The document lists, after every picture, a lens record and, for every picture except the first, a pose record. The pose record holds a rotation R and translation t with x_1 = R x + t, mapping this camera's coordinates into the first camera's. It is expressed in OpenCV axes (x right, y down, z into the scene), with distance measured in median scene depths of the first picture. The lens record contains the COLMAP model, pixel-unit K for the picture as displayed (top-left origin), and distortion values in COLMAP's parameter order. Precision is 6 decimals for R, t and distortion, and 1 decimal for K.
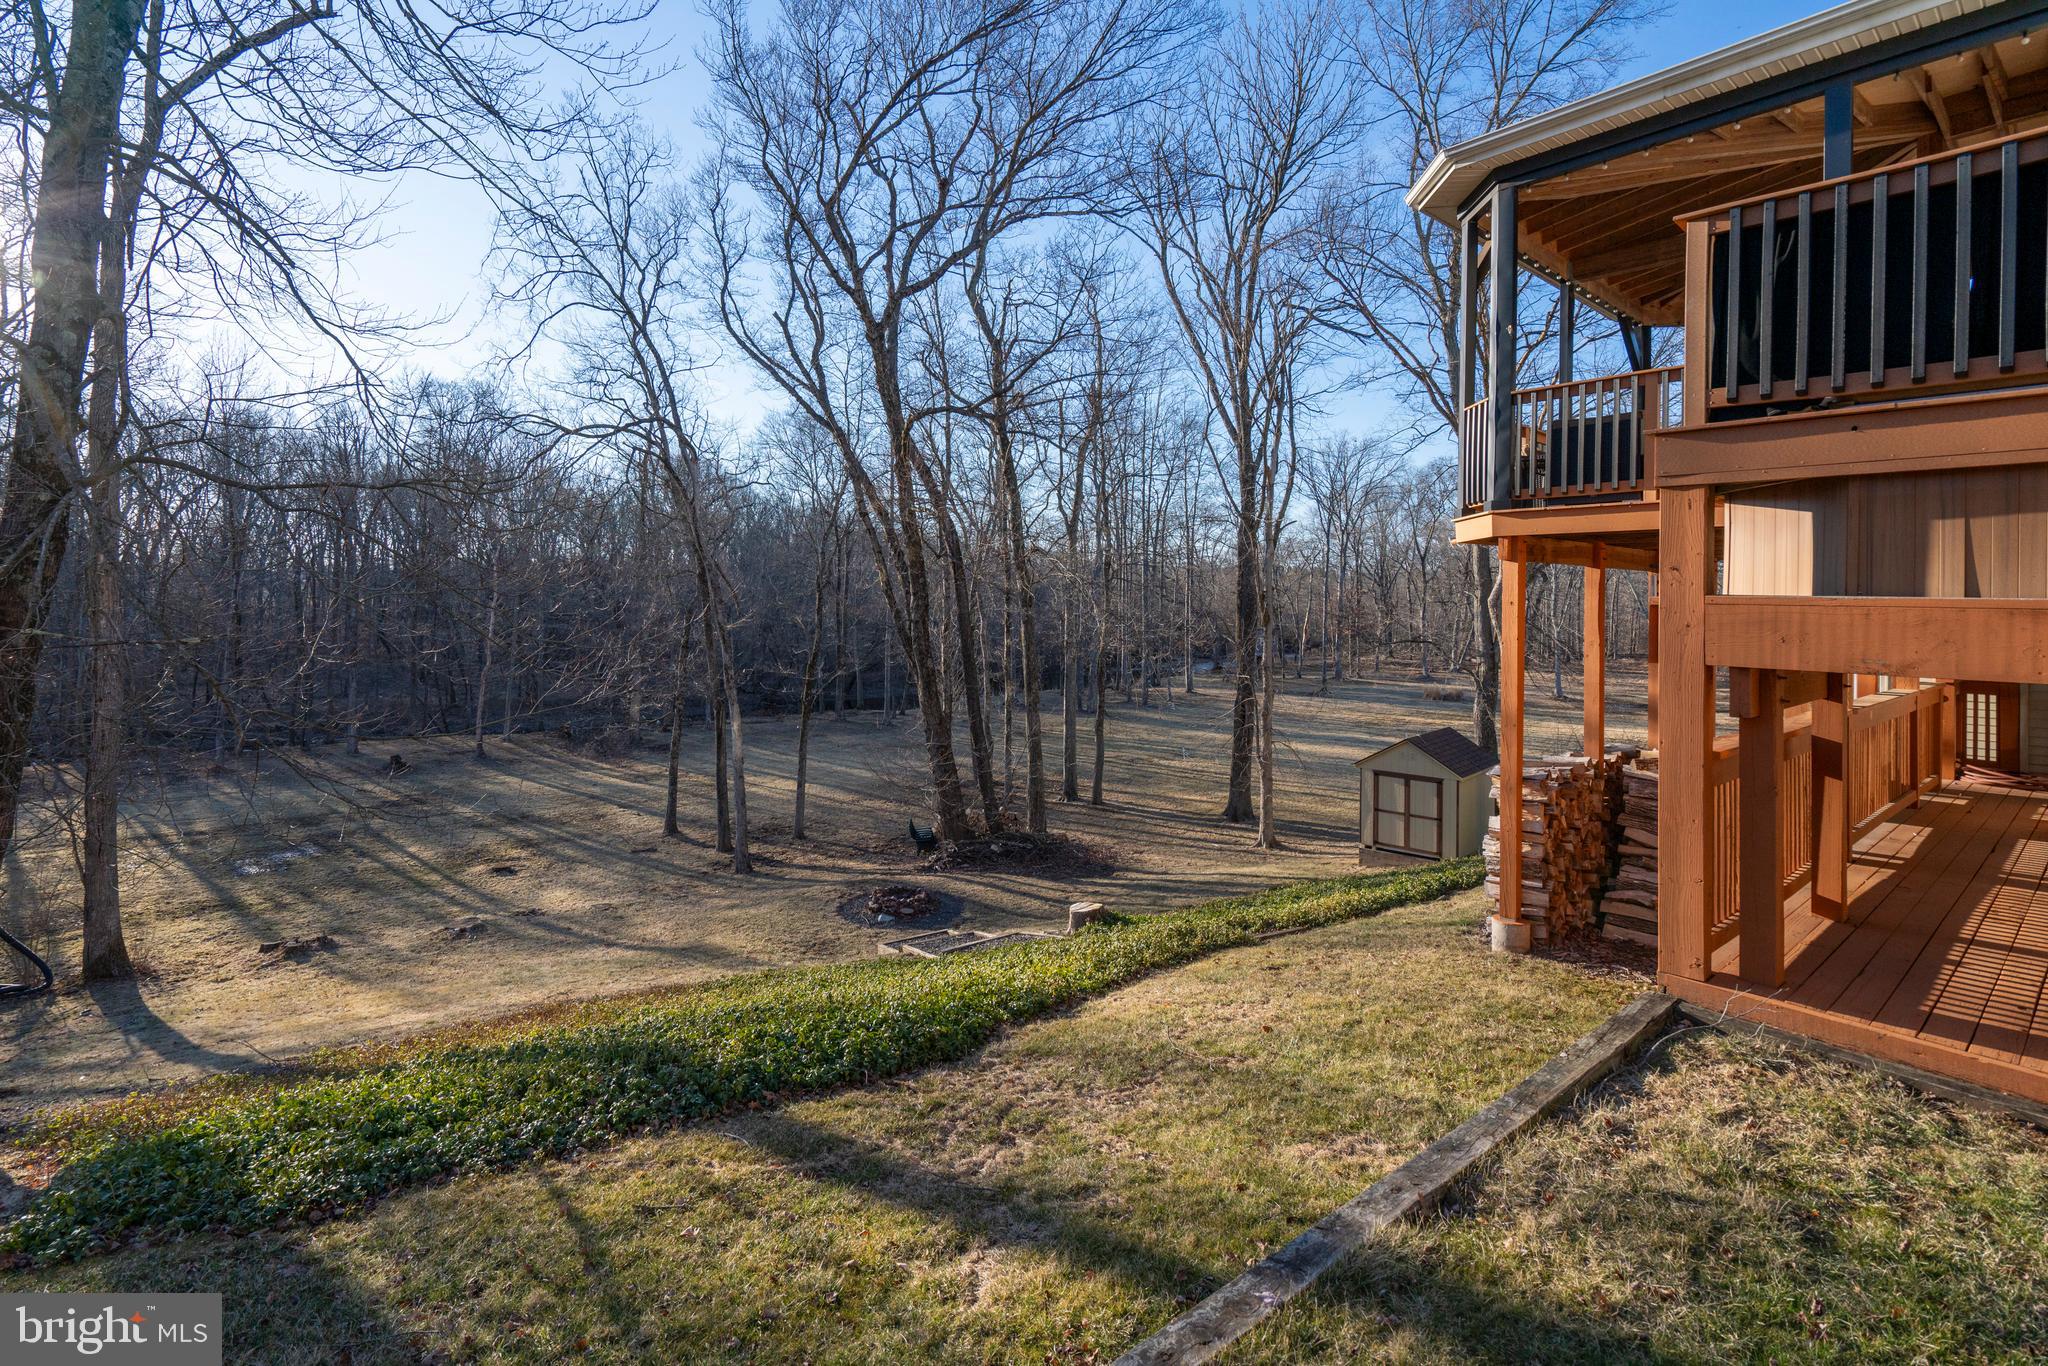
lens RADIAL K [[943.3, 0, 1021.2], [0, 943.3, 554.1], [0, 0, 1]] dist [-0.013125, 0.001344]
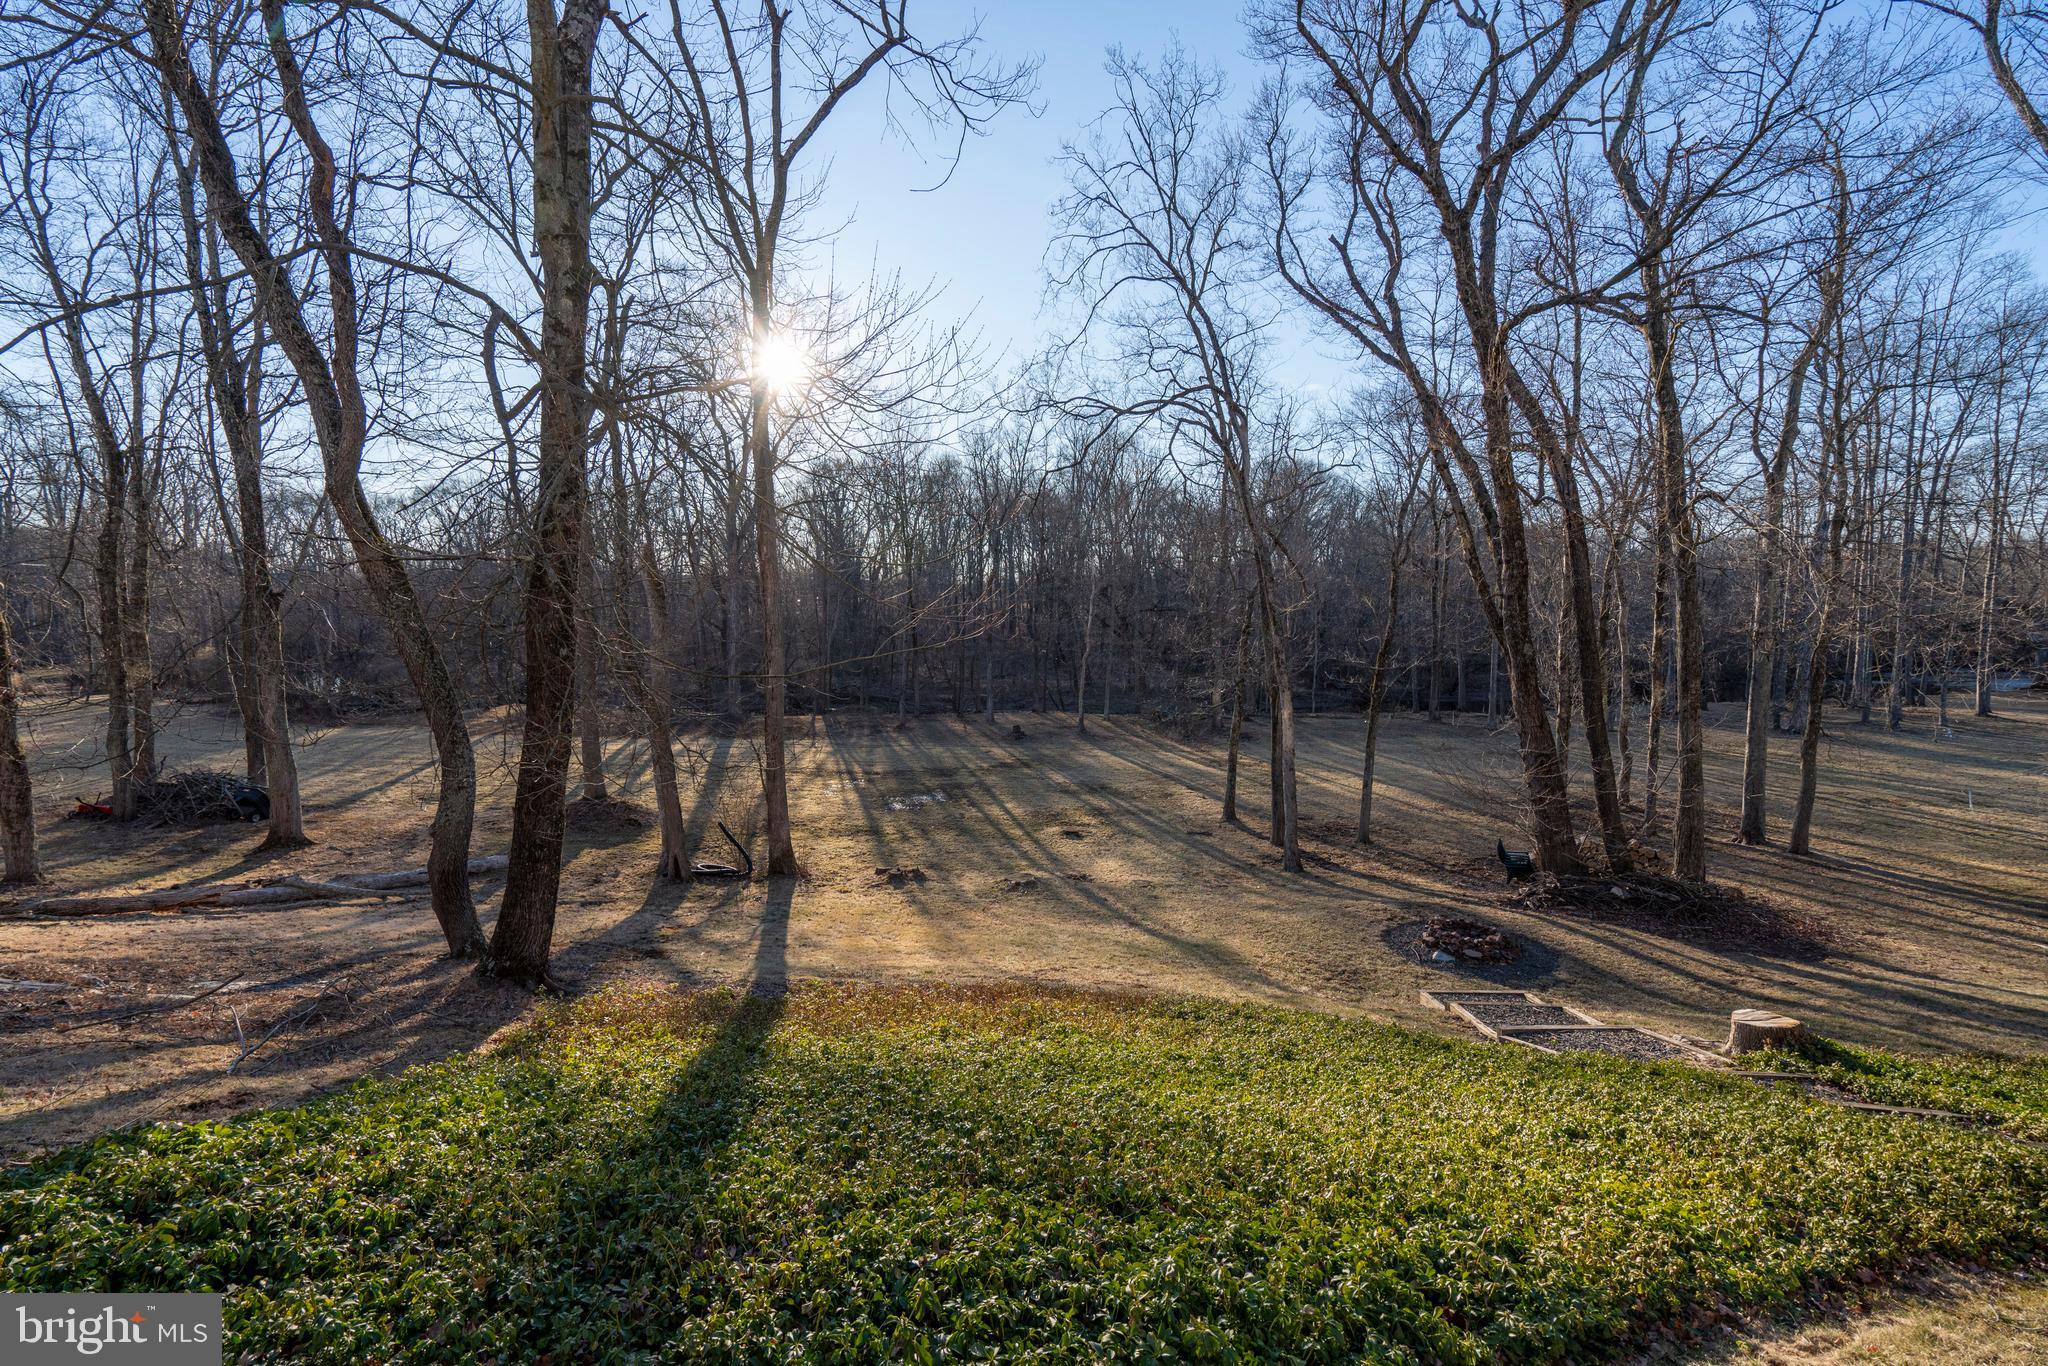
lens RADIAL K [[919.9, 0, 1006.6], [0, 919.9, 676.4], [0, 0, 1]] dist [-0.006338, 0.005784]
pose [[0.802446, 0.034887, -0.595704, 0.010032], [0.043396, 0.992234, 0.116567, 0.027197], [0.595145, -0.119390, 0.794700, 0.120084]]
